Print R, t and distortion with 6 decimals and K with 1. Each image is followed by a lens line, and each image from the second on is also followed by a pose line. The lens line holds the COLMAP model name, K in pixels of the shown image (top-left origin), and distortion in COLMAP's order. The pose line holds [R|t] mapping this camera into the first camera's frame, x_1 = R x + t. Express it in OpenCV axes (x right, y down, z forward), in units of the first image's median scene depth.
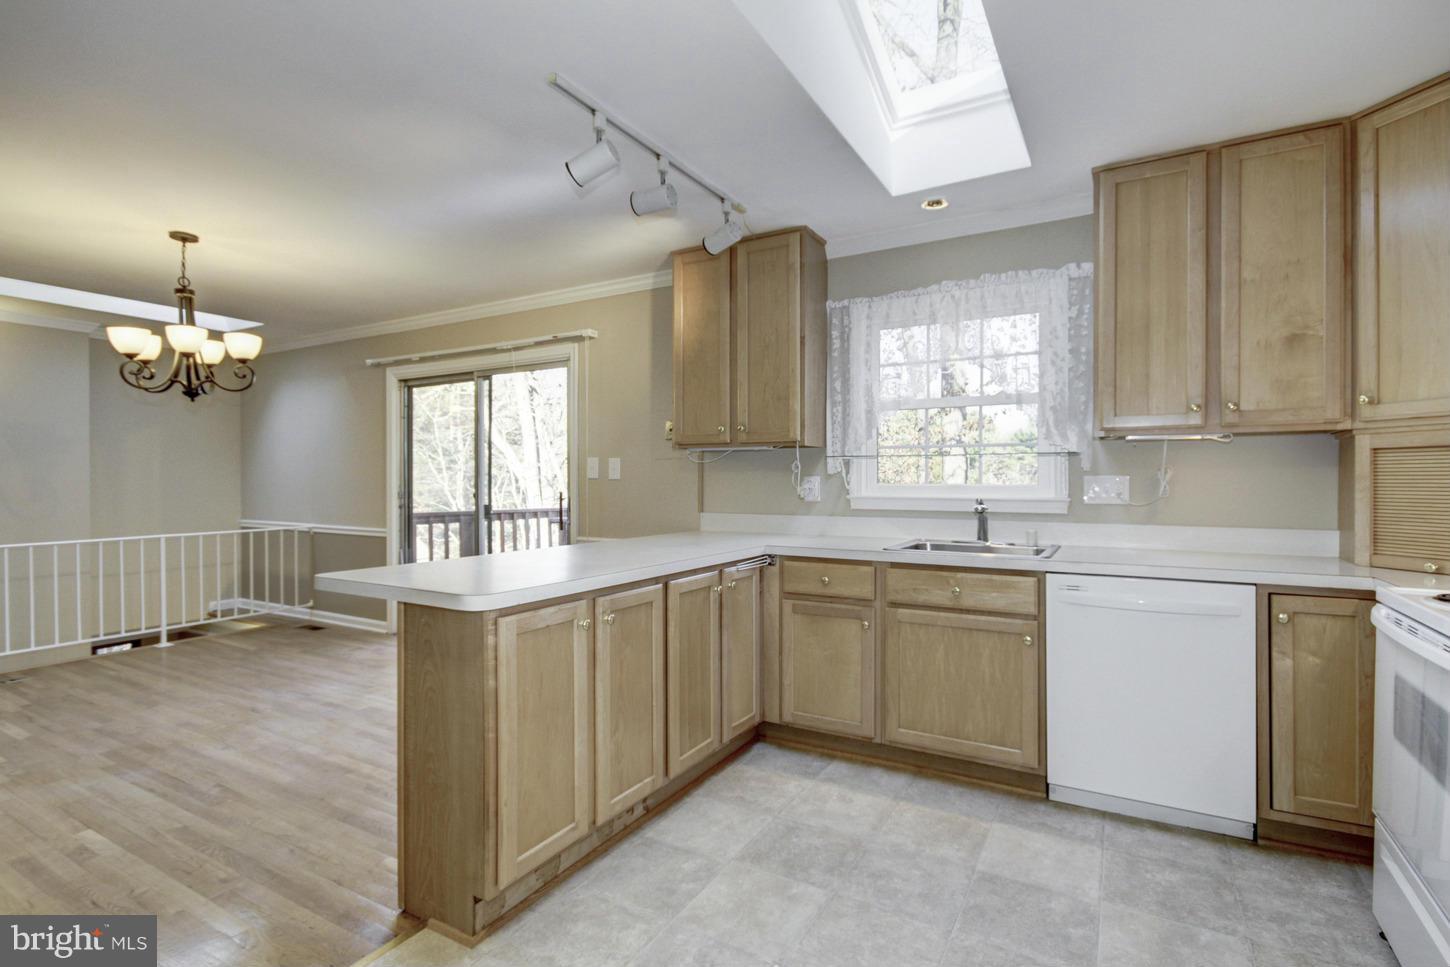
lens RADIAL K [[676.8, 0, 720.5], [0, 676.8, 467.5], [0, 0, 1]] dist [0.000126, -0.000641]
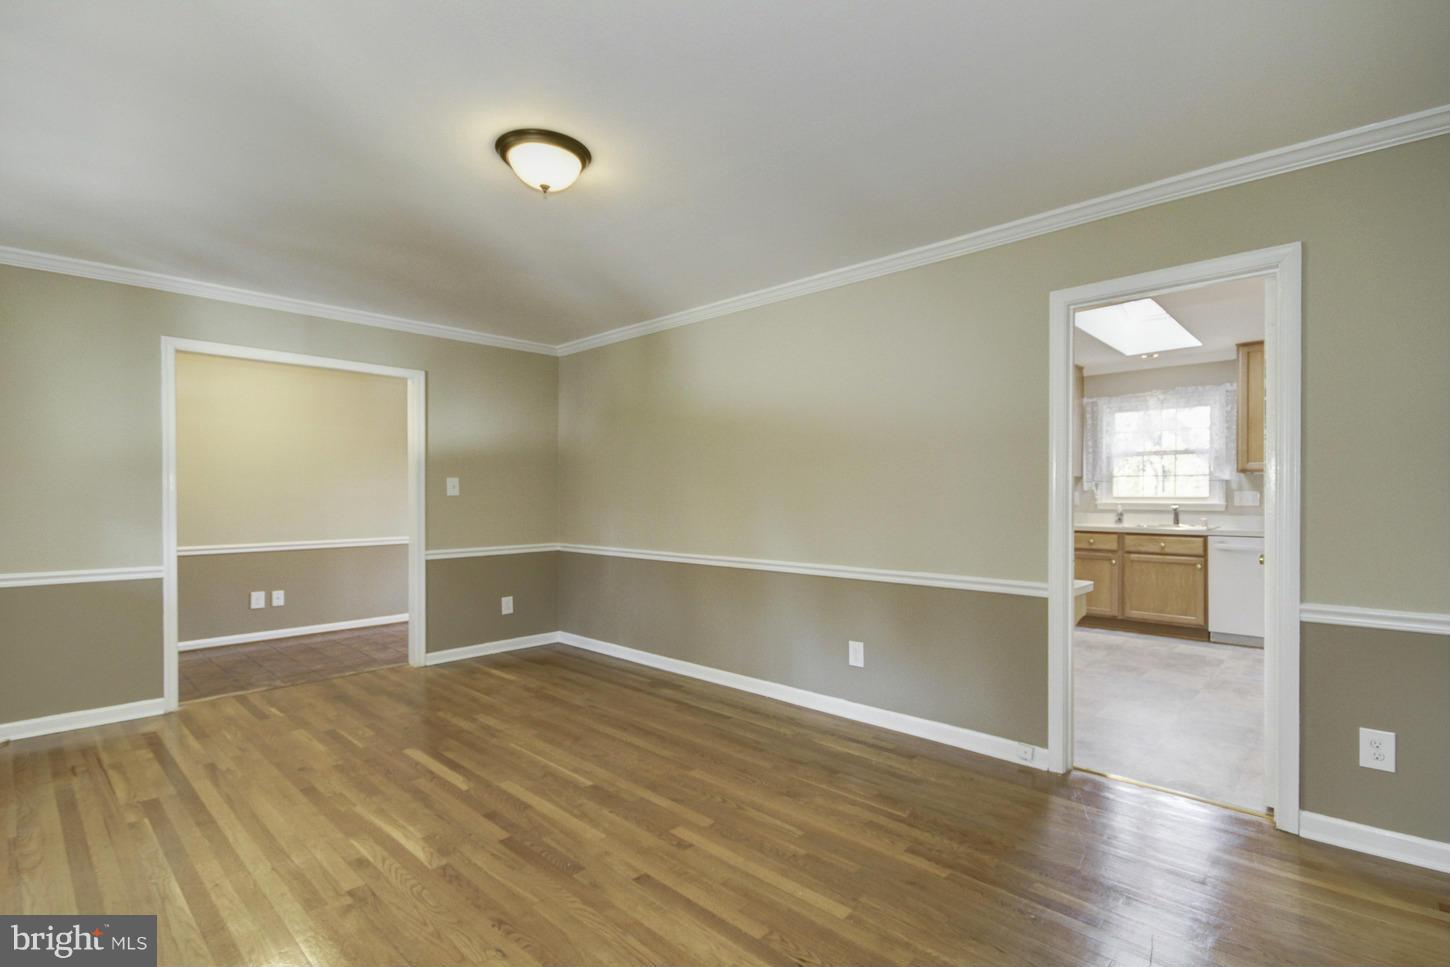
lens RADIAL K [[680.4, 0, 718.0], [0, 680.4, 480.3], [0, 0, 1]] dist [-0.001822, -0.000141]
pose [[0.972349, -0.001035, -0.233528, -0.520889], [0.000396, 0.999996, -0.002783, -0.018750], [0.233530, 0.002613, 0.972346, -1.438100]]
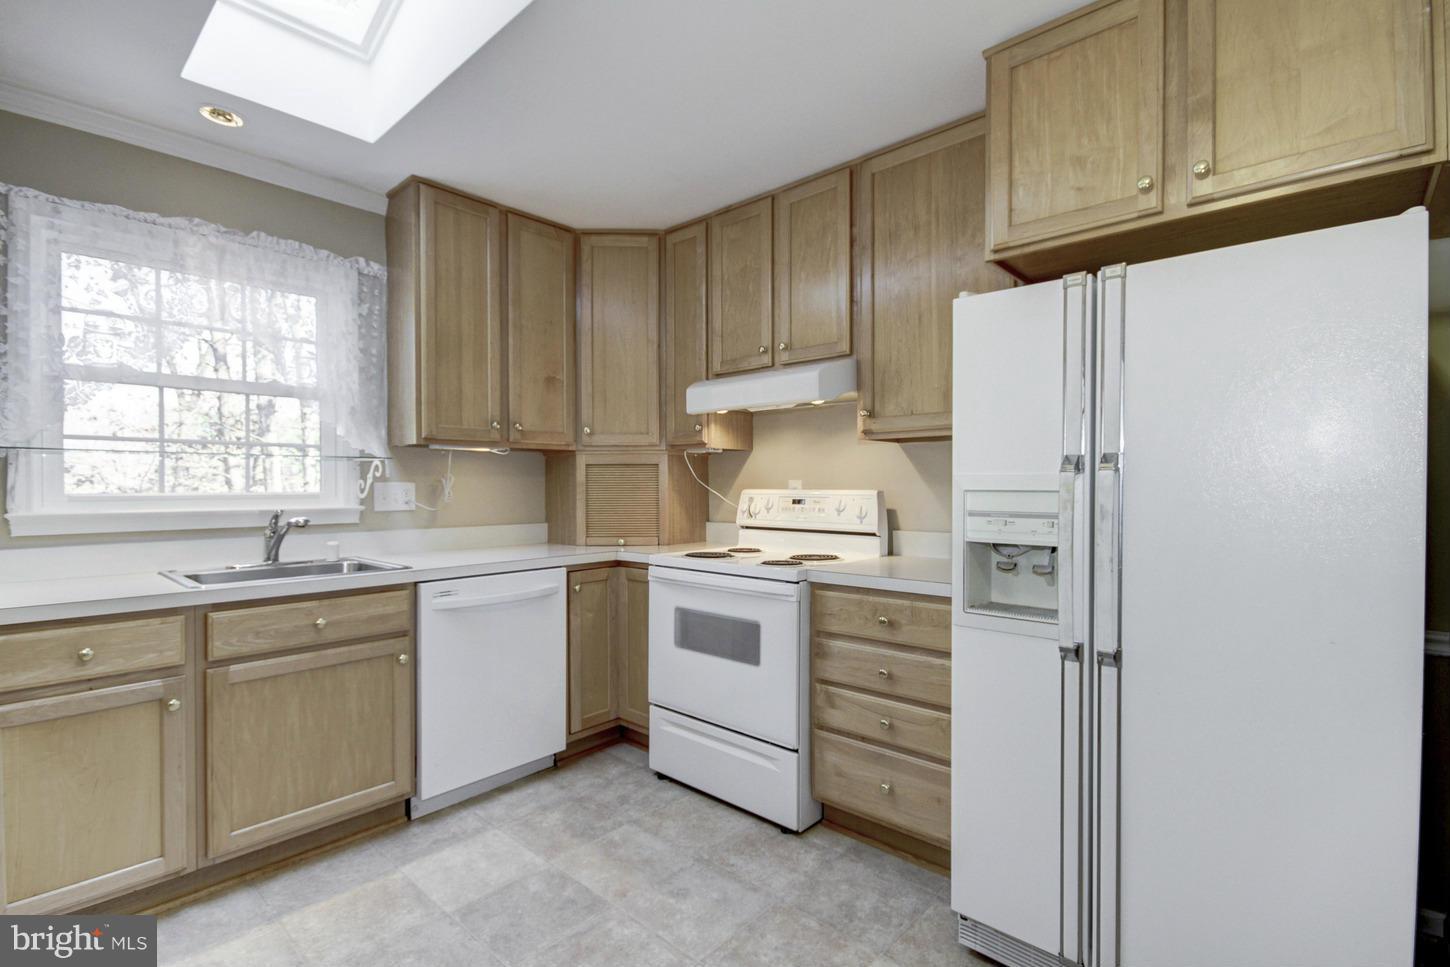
lens RADIAL K [[680.4, 0, 718.0], [0, 680.4, 480.3], [0, 0, 1]] dist [-0.001822, -0.000141]
pose [[0.207055, 0.008303, 0.978294, -0.350773], [-0.013041, 0.999899, -0.005726, 0.009269], [-0.978242, -0.011573, 0.207143, 0.362978]]
